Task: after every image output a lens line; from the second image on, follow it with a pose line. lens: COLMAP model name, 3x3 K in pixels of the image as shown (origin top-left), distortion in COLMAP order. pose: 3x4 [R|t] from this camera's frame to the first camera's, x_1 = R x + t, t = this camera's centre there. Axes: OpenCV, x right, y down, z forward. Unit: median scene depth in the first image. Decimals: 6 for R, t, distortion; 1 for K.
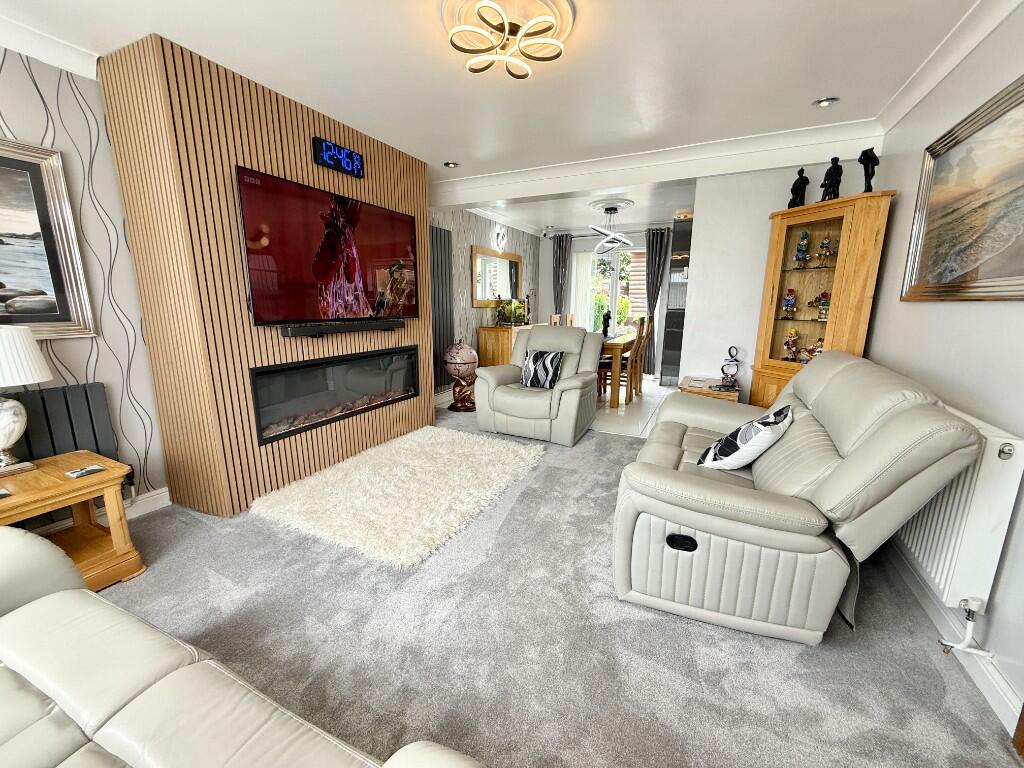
lens RADIAL K [[407.4, 0, 513.1], [0, 407.4, 386.5], [0, 0, 1]] dist [-0.000625, -0.000161]
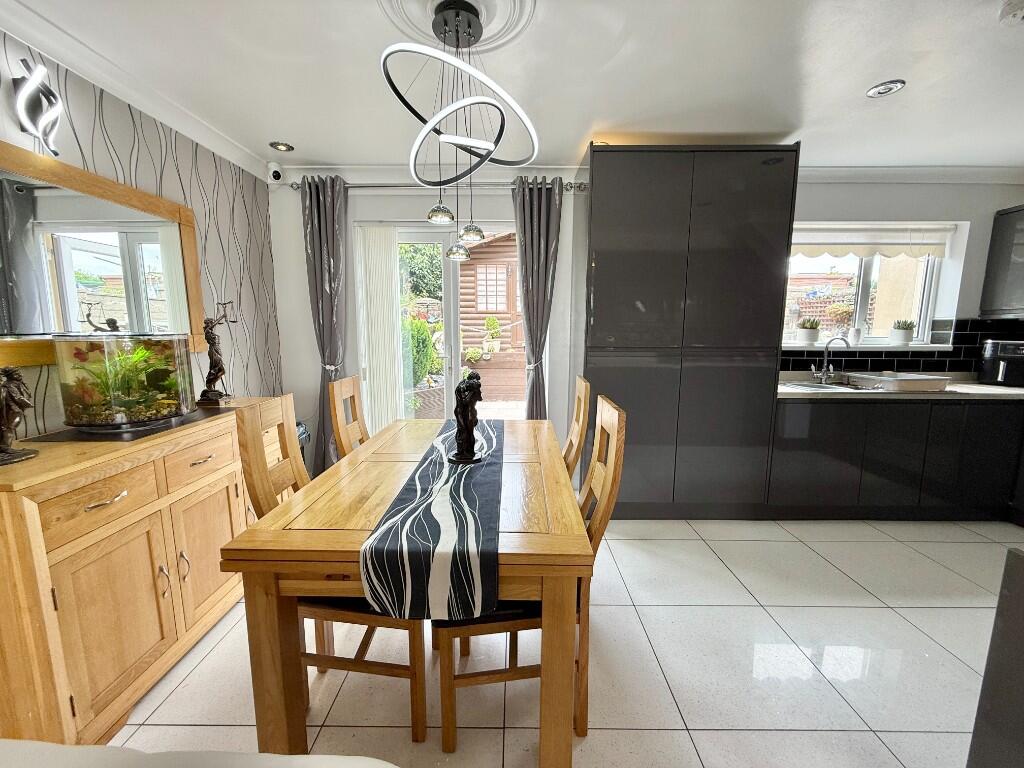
lens RADIAL K [[407.4, 0, 513.7], [0, 407.4, 384.1], [0, 0, 1]] dist [-0.000625, -0.000161]
pose [[0.897102, -0.066777, 0.436749, 0.099916], [0.094122, 0.994706, -0.041244, -0.123706], [-0.431682, 0.078108, 0.898638, 0.547628]]
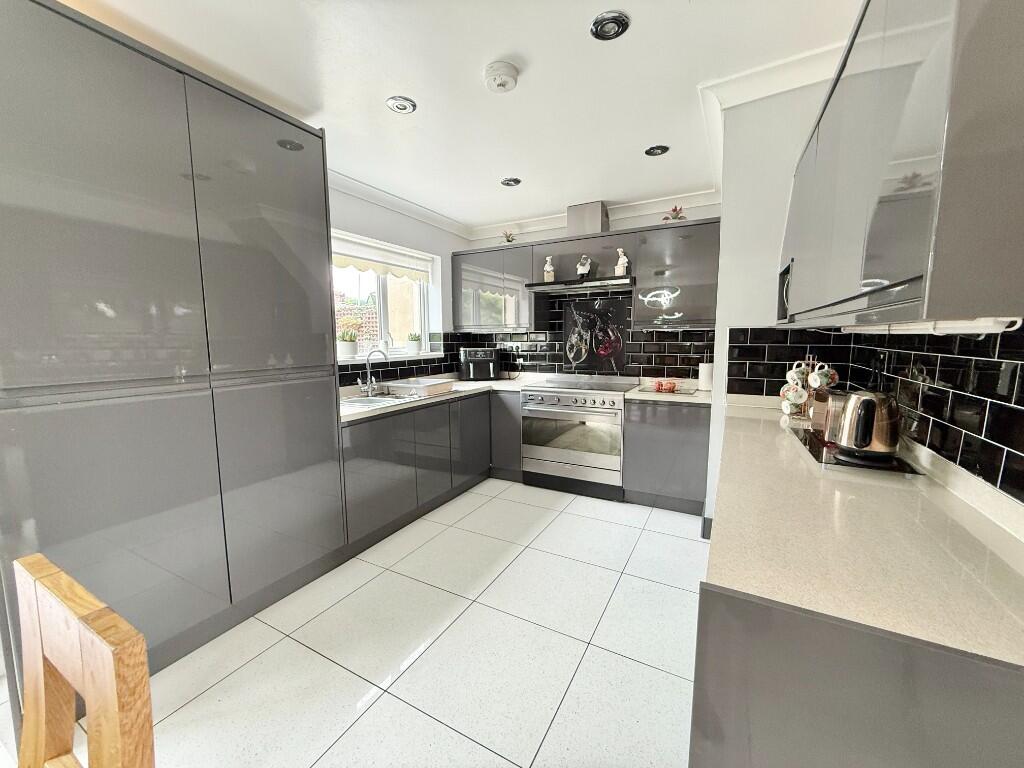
lens RADIAL K [[407.4, 0, 508.5], [0, 407.4, 384.7], [0, 0, 1]] dist [-0.000625, -0.000161]
pose [[0.041595, -0.123894, 0.991423, 0.163128], [0.205642, 0.972099, 0.112851, -0.141201], [-0.977743, 0.199184, 0.065913, 0.618840]]
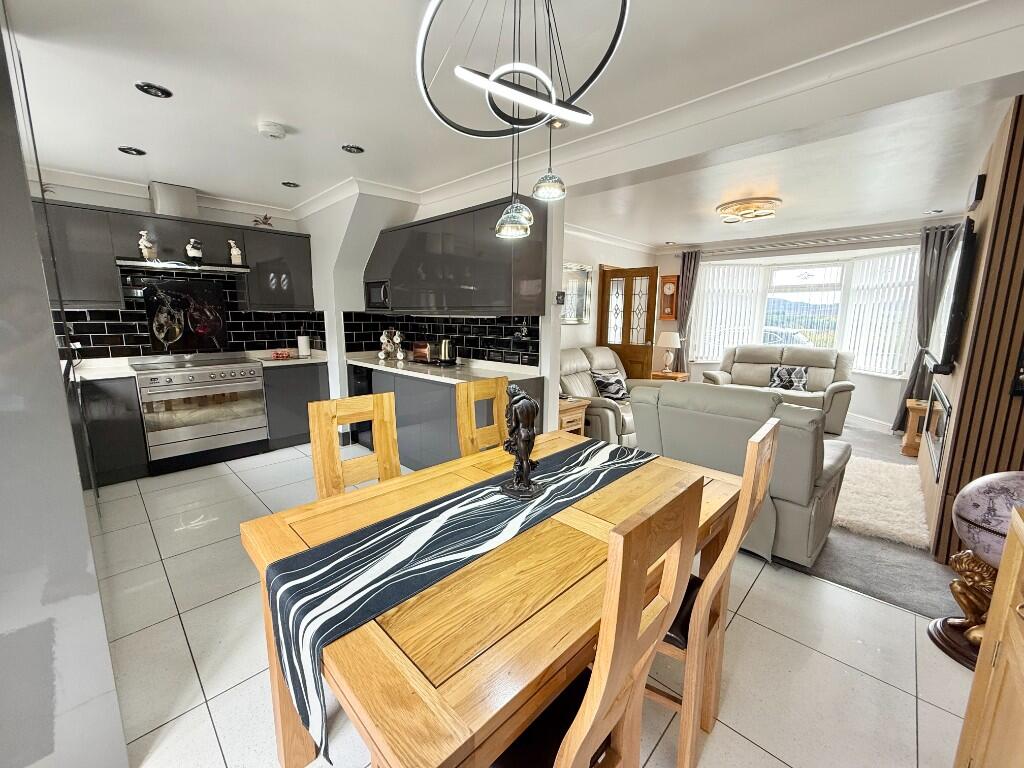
lens RADIAL K [[407.4, 0, 510.3], [0, 407.4, 383.0], [0, 0, 1]] dist [-0.000625, -0.000161]
pose [[-0.953653, -0.061098, 0.294641, 0.126040], [0.048014, 0.935727, 0.349441, -0.204683], [-0.297054, 0.347392, -0.889425, 0.917379]]
